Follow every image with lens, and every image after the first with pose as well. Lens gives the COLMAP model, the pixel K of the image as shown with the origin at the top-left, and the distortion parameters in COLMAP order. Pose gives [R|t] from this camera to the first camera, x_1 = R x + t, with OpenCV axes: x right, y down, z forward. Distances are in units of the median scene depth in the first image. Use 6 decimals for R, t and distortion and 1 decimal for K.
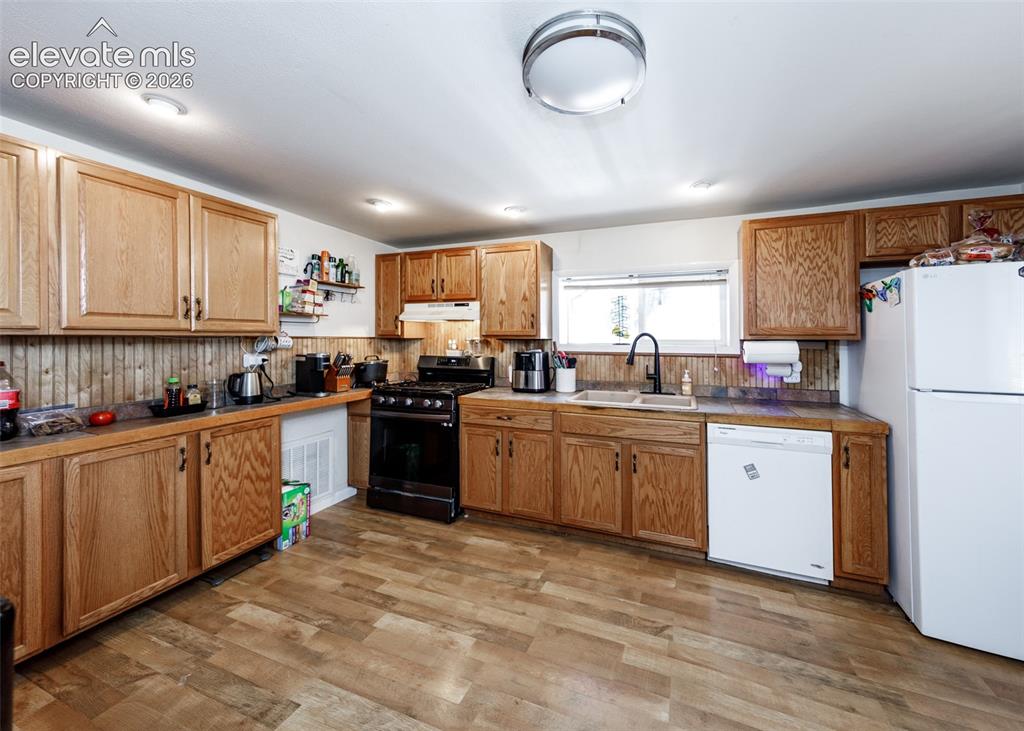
lens RADIAL K [[387.1, 0, 536.1], [0, 387.1, 331.6], [0, 0, 1]] dist [0.001705, 0.000282]
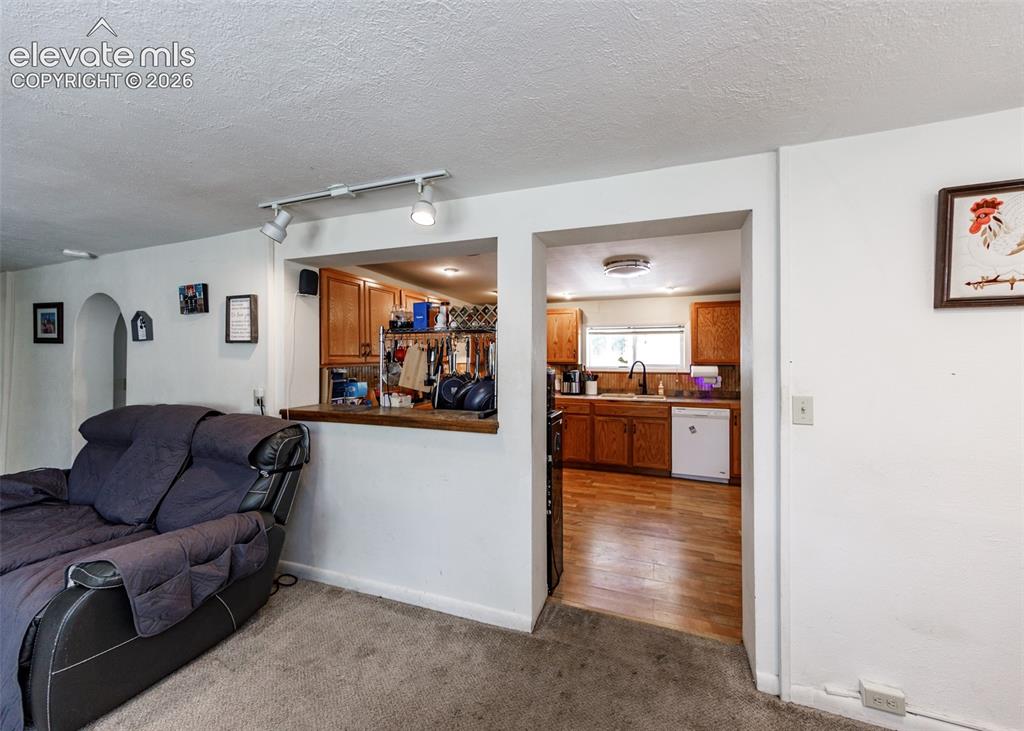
lens RADIAL K [[387.1, 0, 512.2], [0, 387.1, 356.7], [0, 0, 1]] dist [0.001705, 0.000282]
pose [[0.999956, -0.003920, 0.008470, -0.352900], [0.003789, 0.999874, 0.015421, -0.050767], [-0.008529, -0.015388, 0.999845, -0.877469]]
